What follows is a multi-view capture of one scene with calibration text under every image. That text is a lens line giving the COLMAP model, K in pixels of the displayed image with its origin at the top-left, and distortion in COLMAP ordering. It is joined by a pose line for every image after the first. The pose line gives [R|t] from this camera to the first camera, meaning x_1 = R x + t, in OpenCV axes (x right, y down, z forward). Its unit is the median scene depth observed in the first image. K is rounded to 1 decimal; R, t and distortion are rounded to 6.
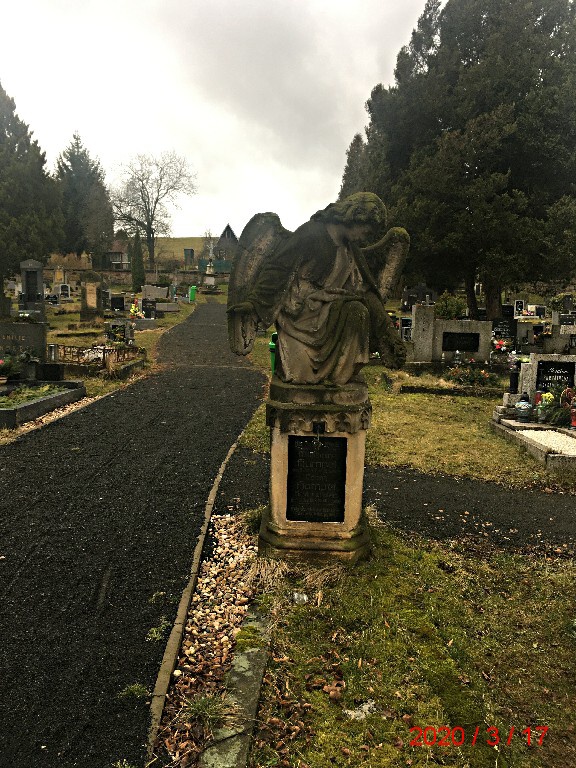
lens RADIAL K [[640.0, 0, 287.5], [0, 640.0, 386.0], [0, 0, 1]] dist [0.075247, -0.104935]
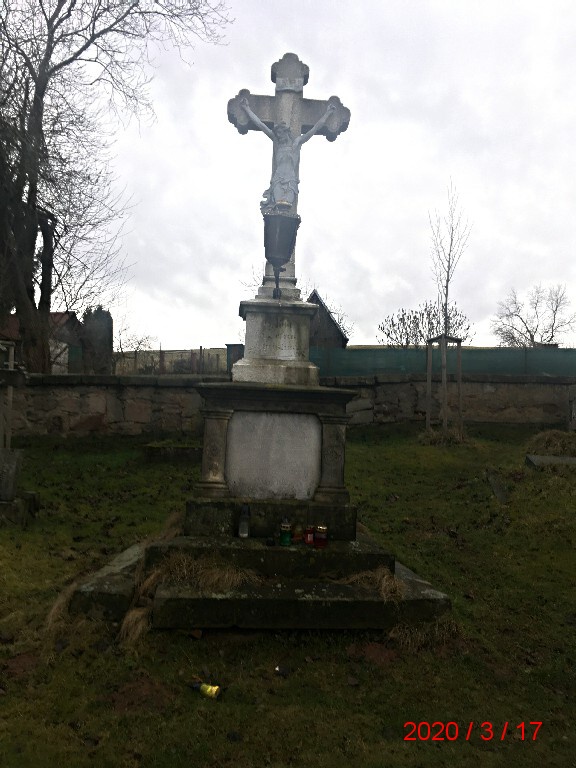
lens RADIAL K [[640.0, 0, 289.5], [0, 640.0, 391.9], [0, 0, 1]] dist [0.075247, -0.104935]
pose [[0.995005, -0.006567, -0.099614, -0.386113], [-0.010463, 0.985478, -0.169480, -0.560446], [0.099280, 0.169676, 0.980486, 3.232424]]
